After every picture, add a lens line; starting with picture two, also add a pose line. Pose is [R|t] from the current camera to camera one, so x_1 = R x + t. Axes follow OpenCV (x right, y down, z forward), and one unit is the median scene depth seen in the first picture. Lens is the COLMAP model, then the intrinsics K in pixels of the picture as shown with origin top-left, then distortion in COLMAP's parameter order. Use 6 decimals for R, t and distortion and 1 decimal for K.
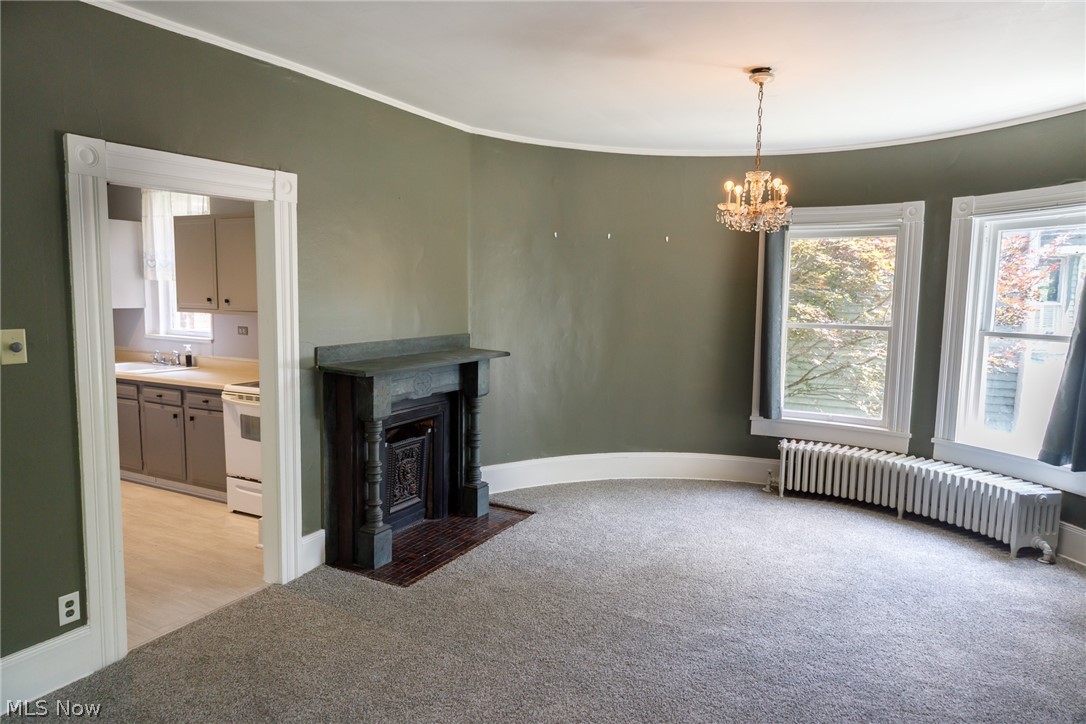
lens RADIAL K [[708.3, 0, 543.0], [0, 708.3, 362.0], [0, 0, 1]] dist [0.002870, -0.000448]
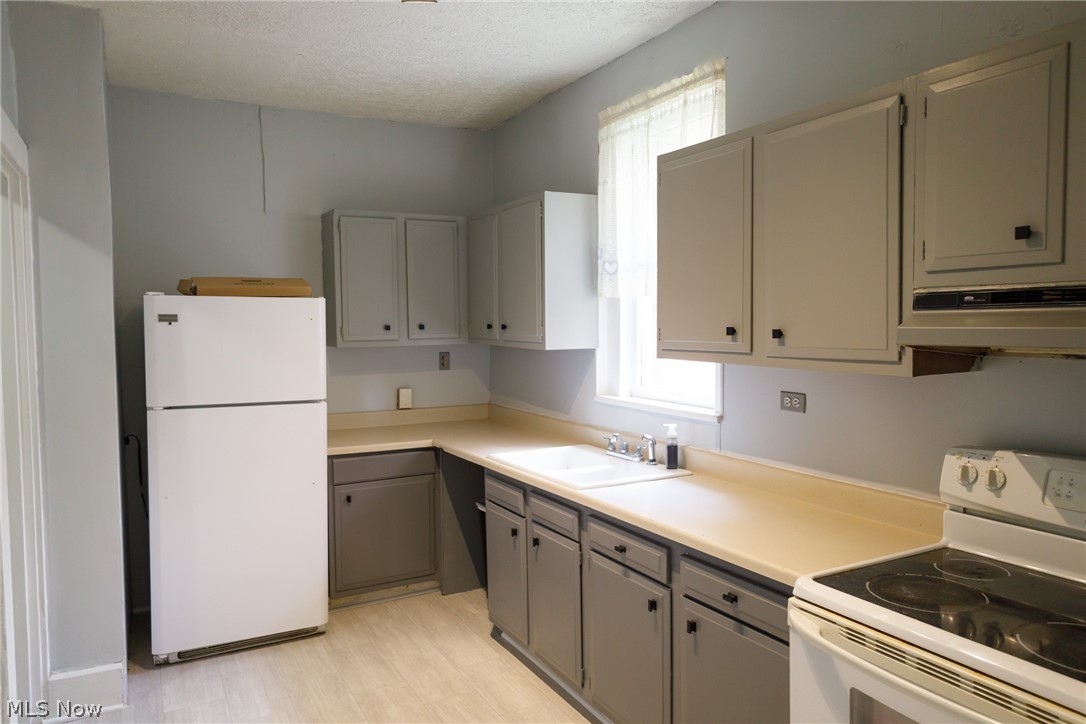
lens RADIAL K [[746.7, 0, 547.7], [0, 746.7, 365.4], [0, 0, 1]] dist [0.000457, 0.004491]
pose [[0.839505, 0.011049, -0.543240, -0.417747], [-0.034380, 0.998870, -0.032813, -0.064129], [0.542263, 0.046223, 0.838936, 0.738816]]
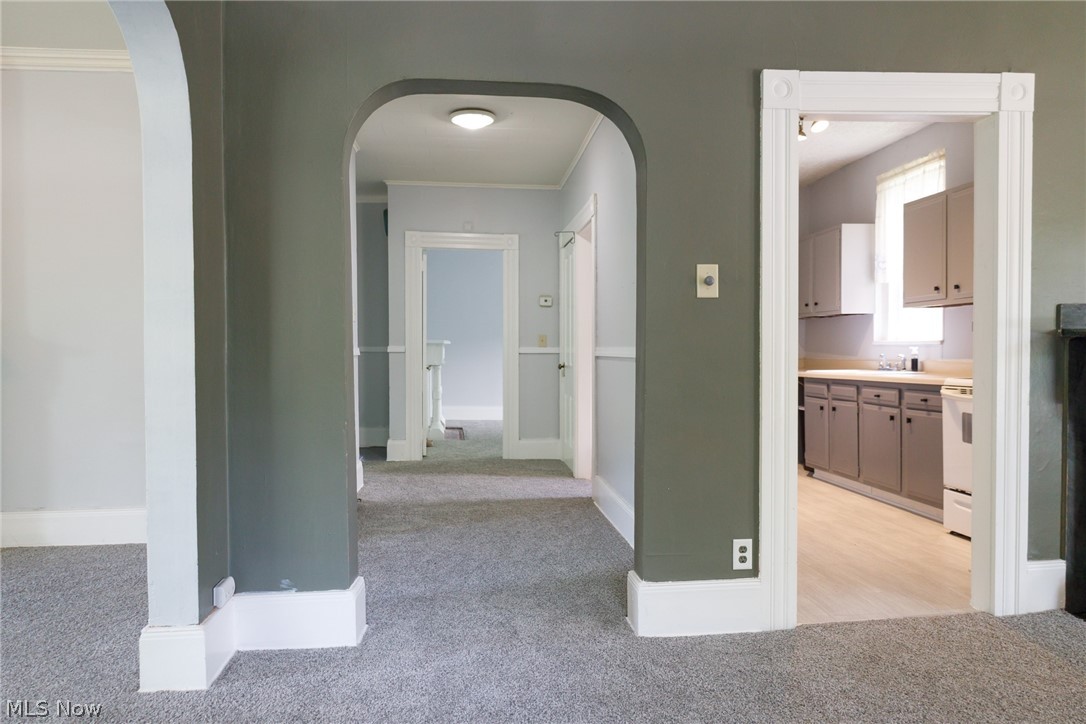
lens RADIAL K [[746.7, 0, 547.7], [0, 746.7, 365.4], [0, 0, 1]] dist [0.000457, 0.004491]
pose [[0.569711, -0.002054, -0.821842, 0.013468], [-0.069990, 0.996243, -0.051008, 0.112478], [0.818859, 0.086581, 0.567427, 0.126485]]
